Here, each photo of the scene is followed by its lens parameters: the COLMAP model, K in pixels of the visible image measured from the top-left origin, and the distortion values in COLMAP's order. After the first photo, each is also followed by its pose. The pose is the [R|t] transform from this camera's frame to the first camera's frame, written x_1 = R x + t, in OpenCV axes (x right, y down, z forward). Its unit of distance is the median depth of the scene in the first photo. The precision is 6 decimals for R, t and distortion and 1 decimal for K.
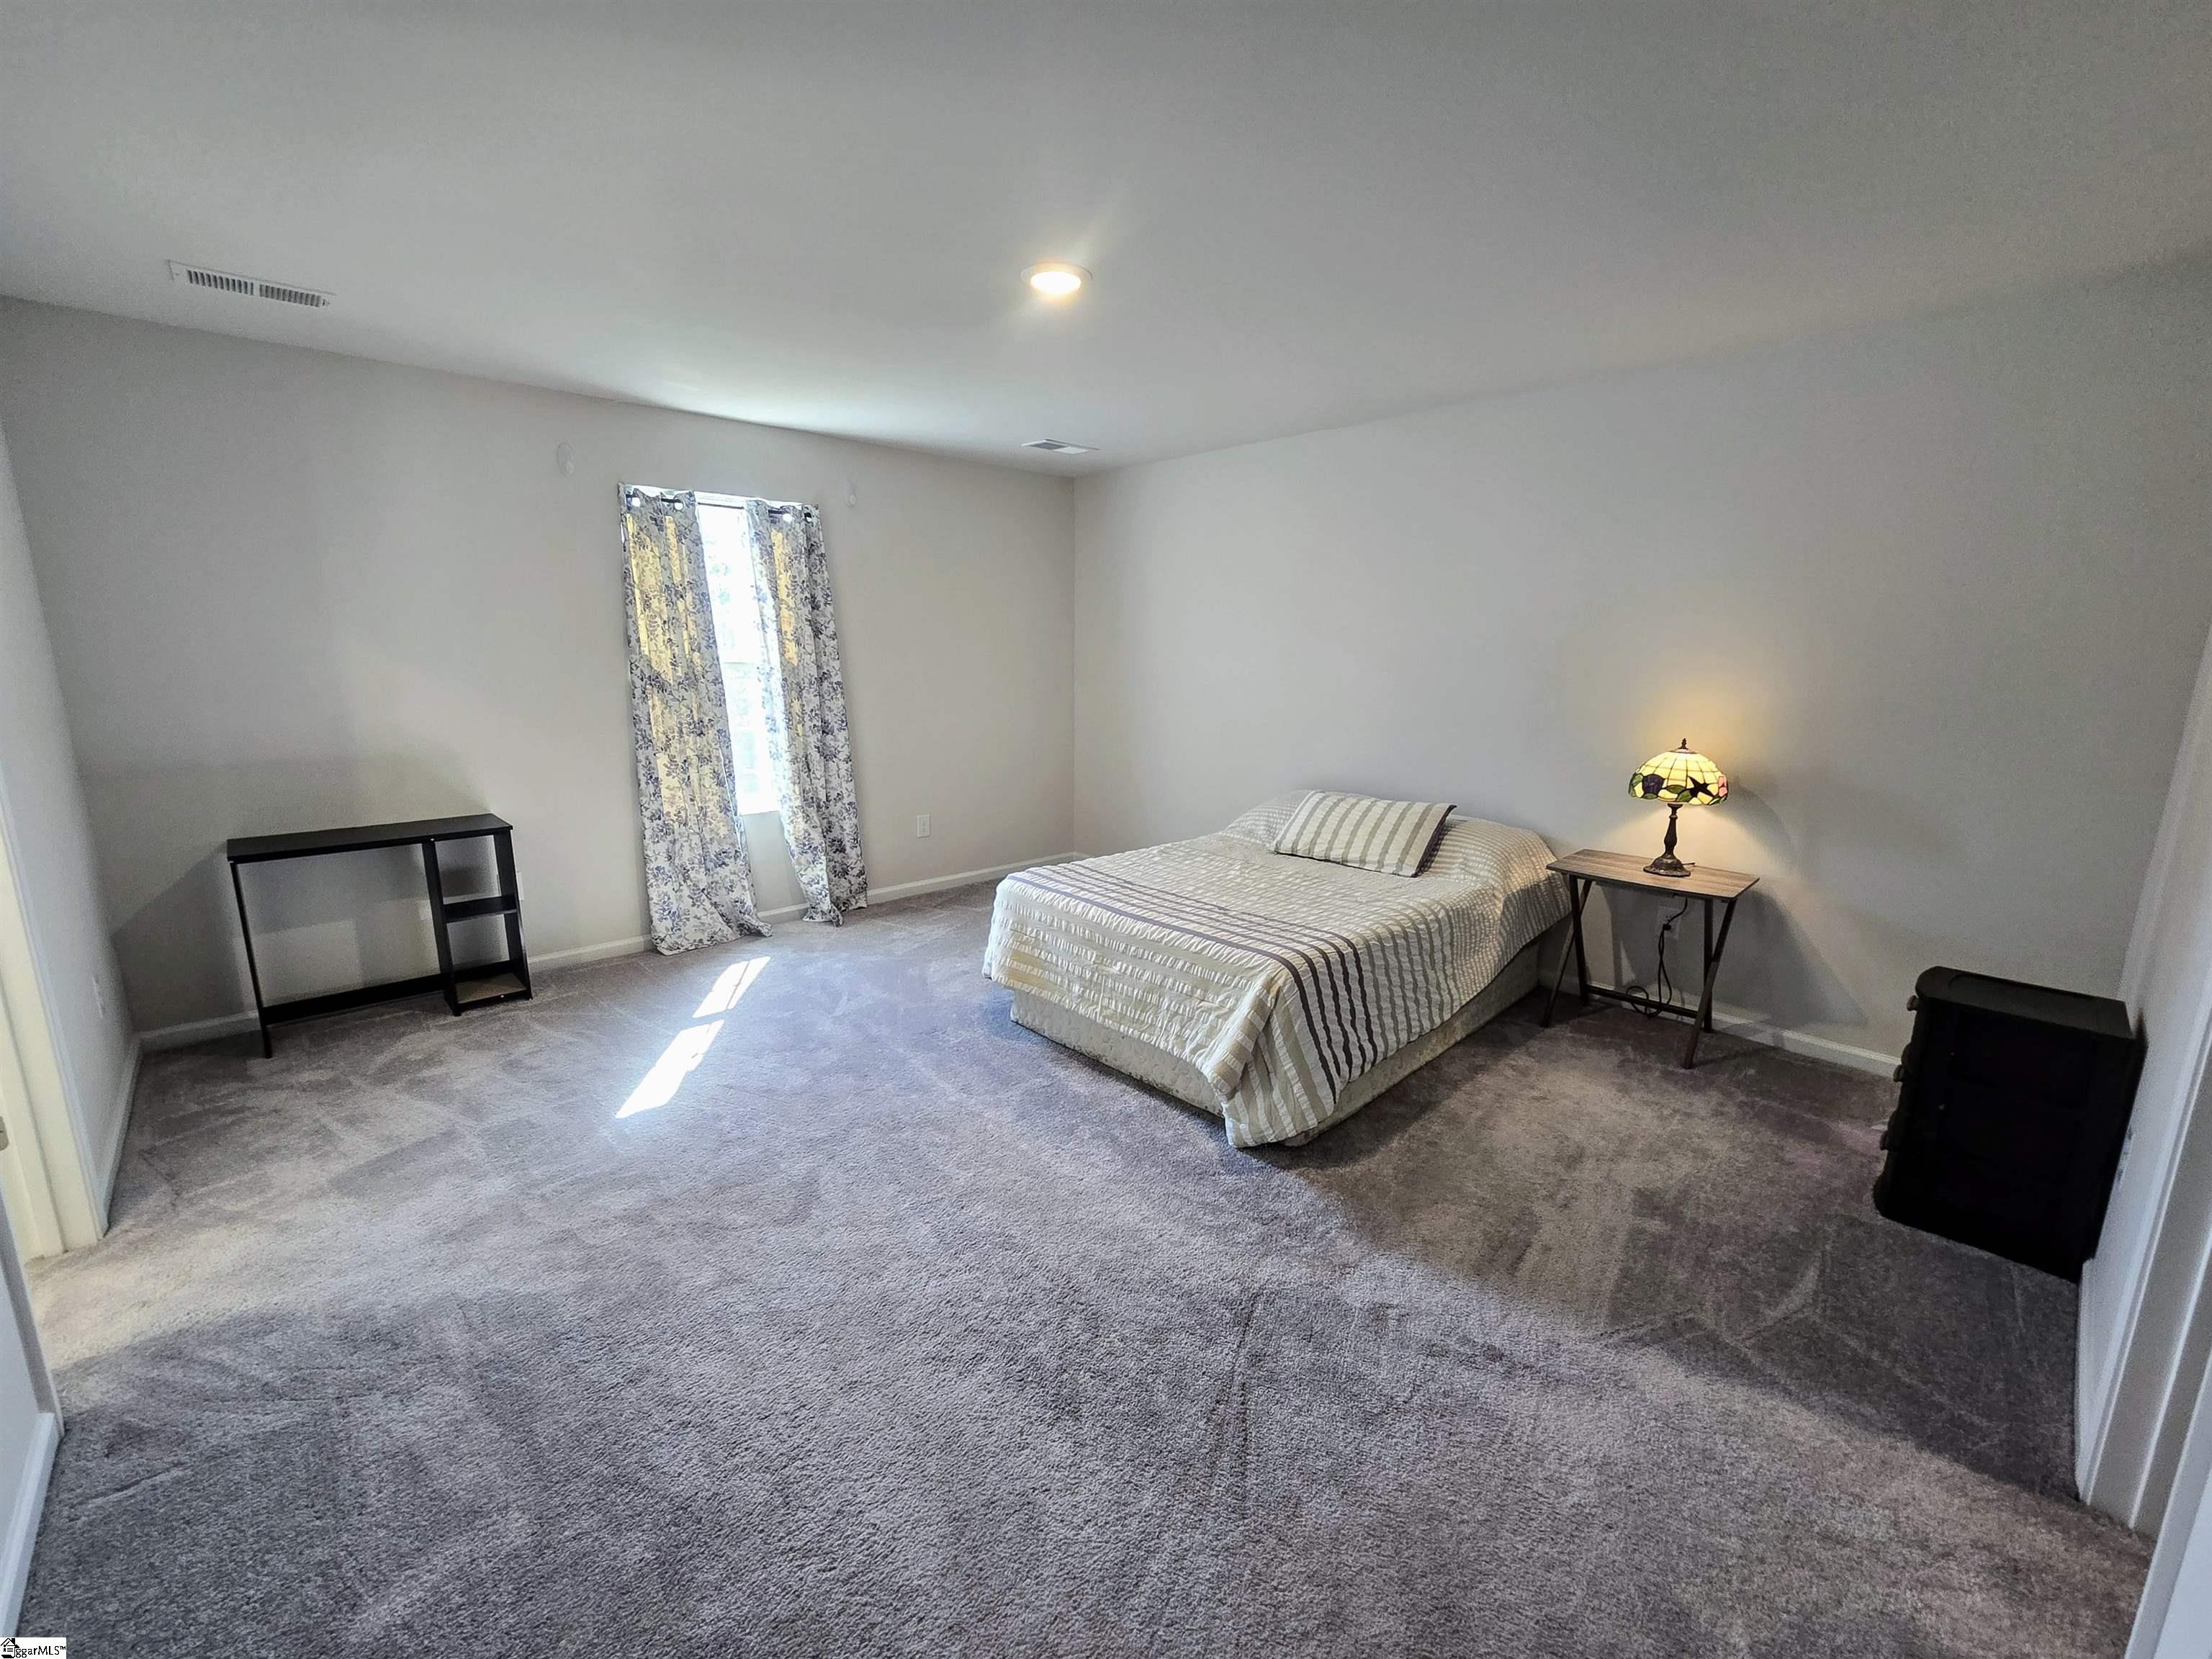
lens RADIAL K [[912.4, 0, 1103.6], [0, 912.4, 831.2], [0, 0, 1]] dist [0.003885, 0.001166]
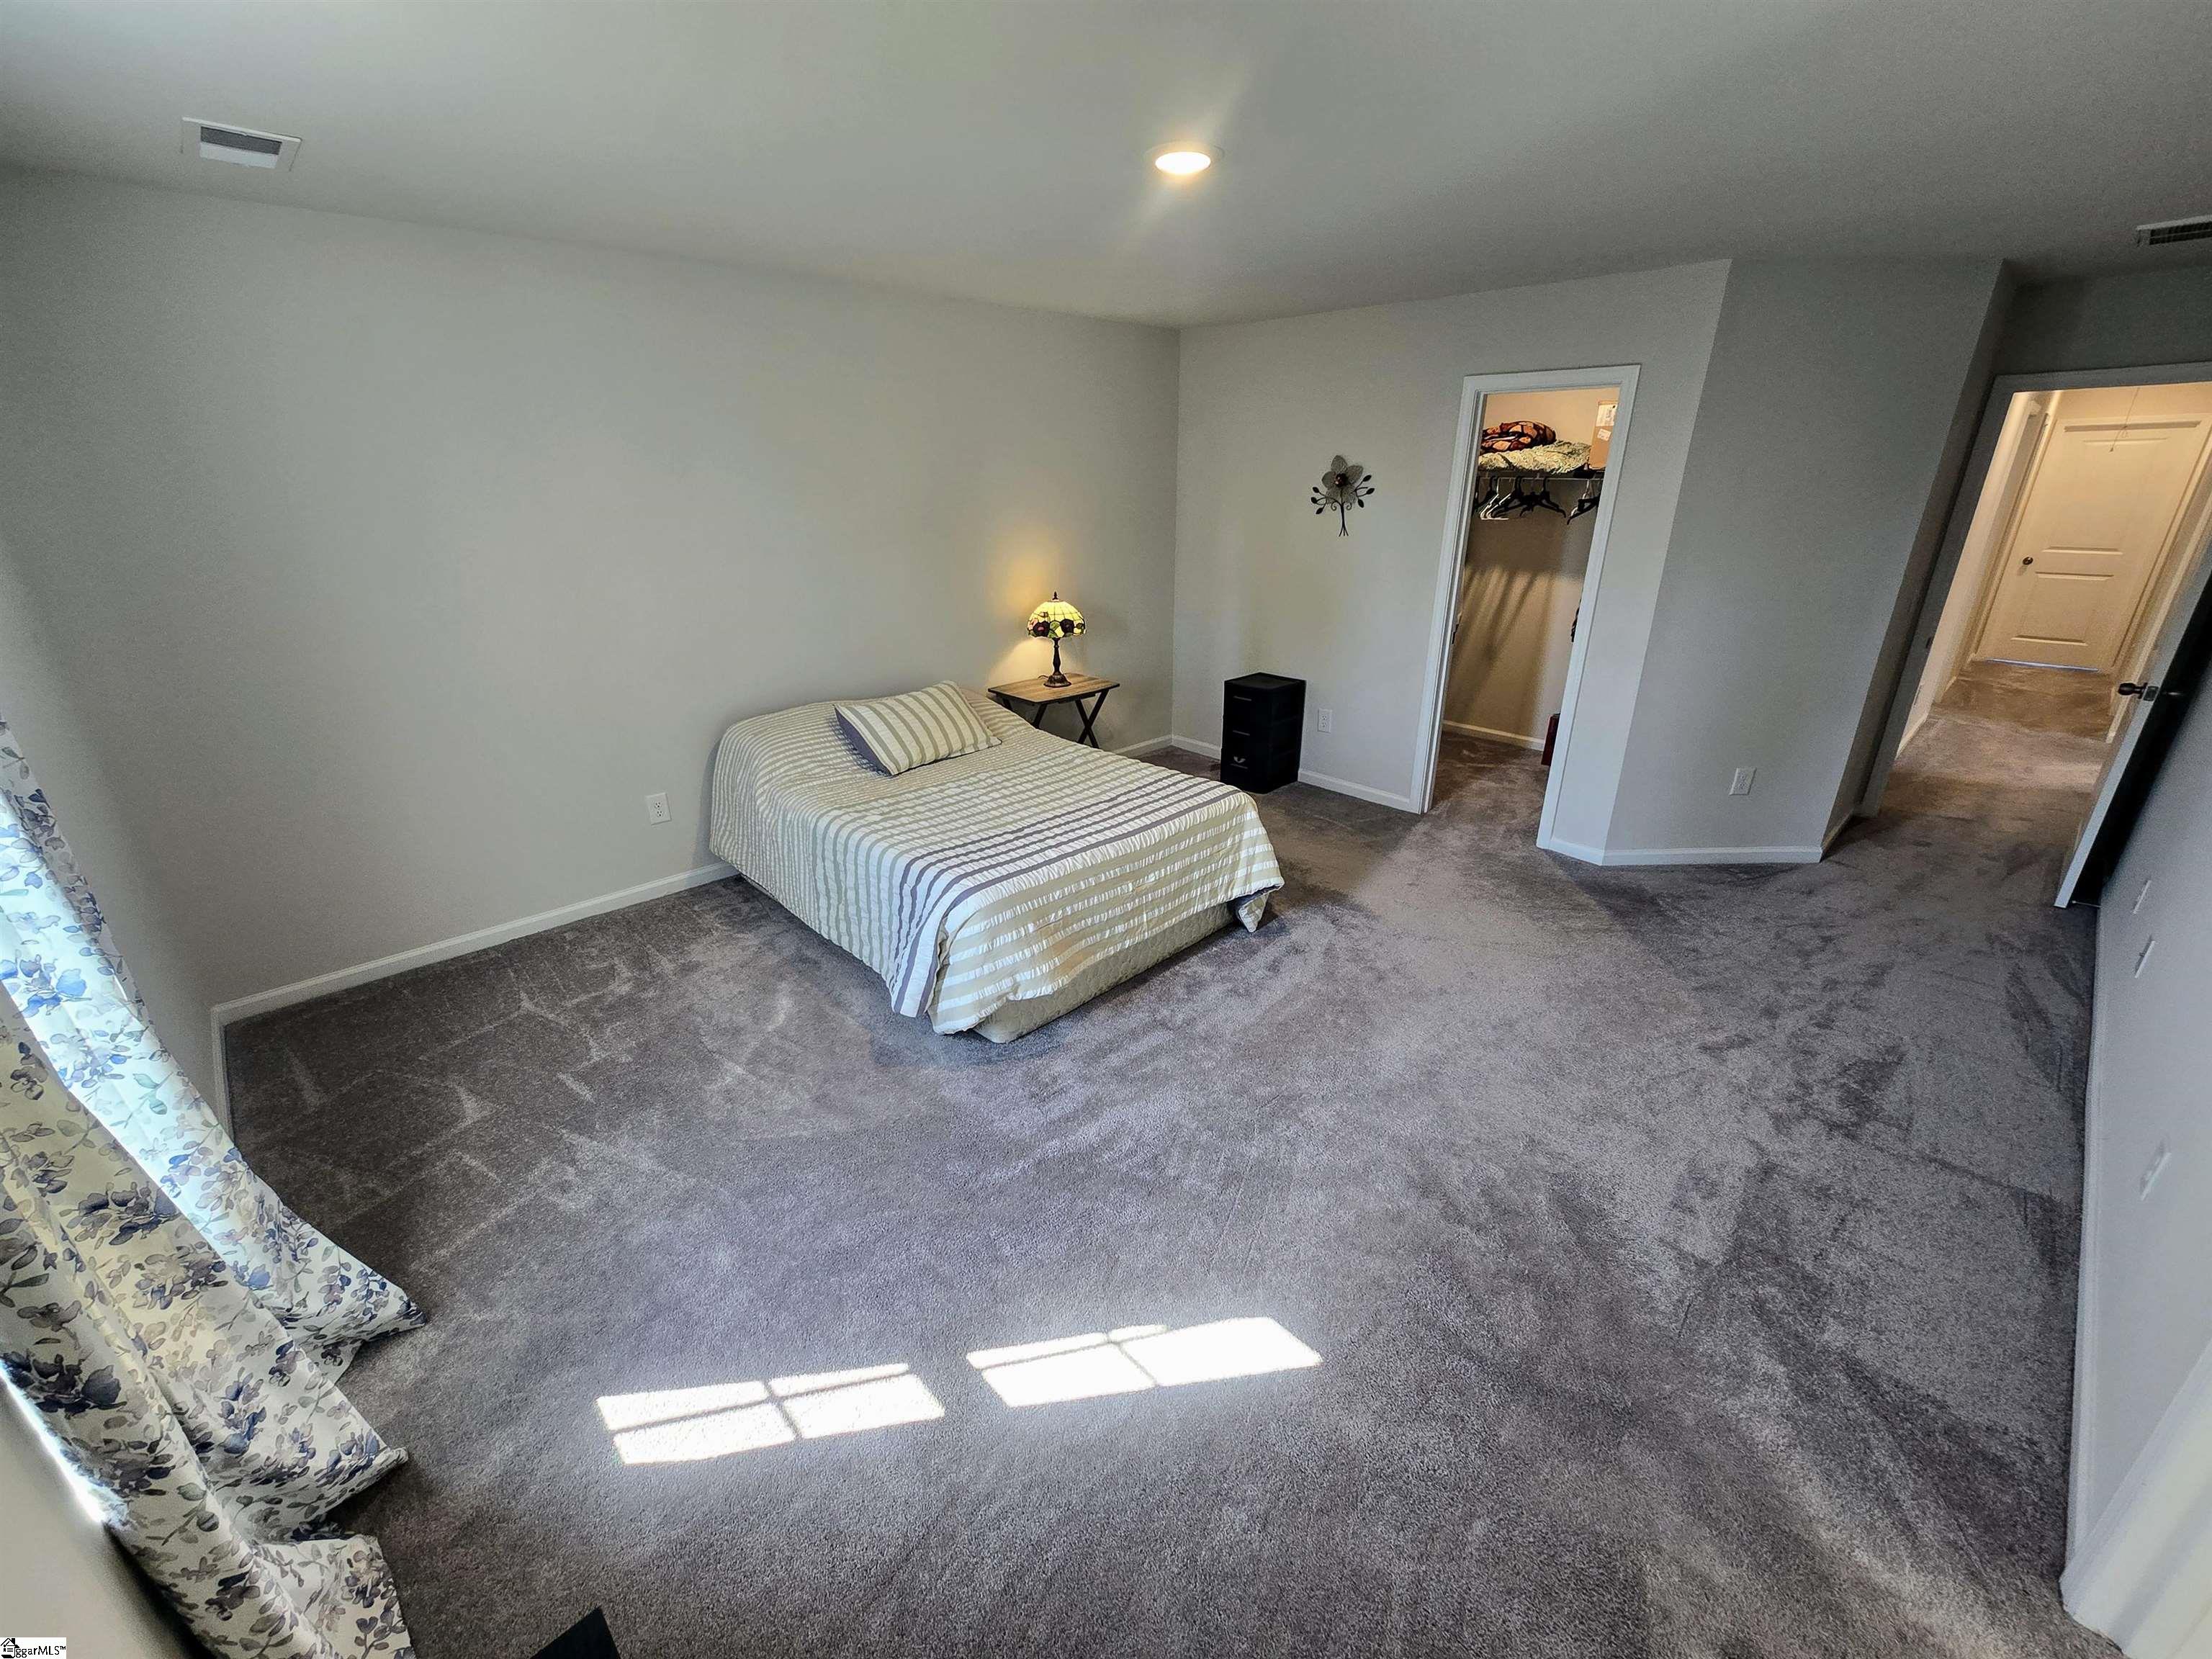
lens RADIAL K [[912.4, 0, 1113.1], [0, 912.4, 829.7], [0, 0, 1]] dist [0.003885, 0.001166]
pose [[-0.014844, -0.379789, 0.924954, -0.850504], [0.202921, 0.904662, 0.374714, -0.279326], [-0.979083, 0.193255, 0.063638, 0.867718]]
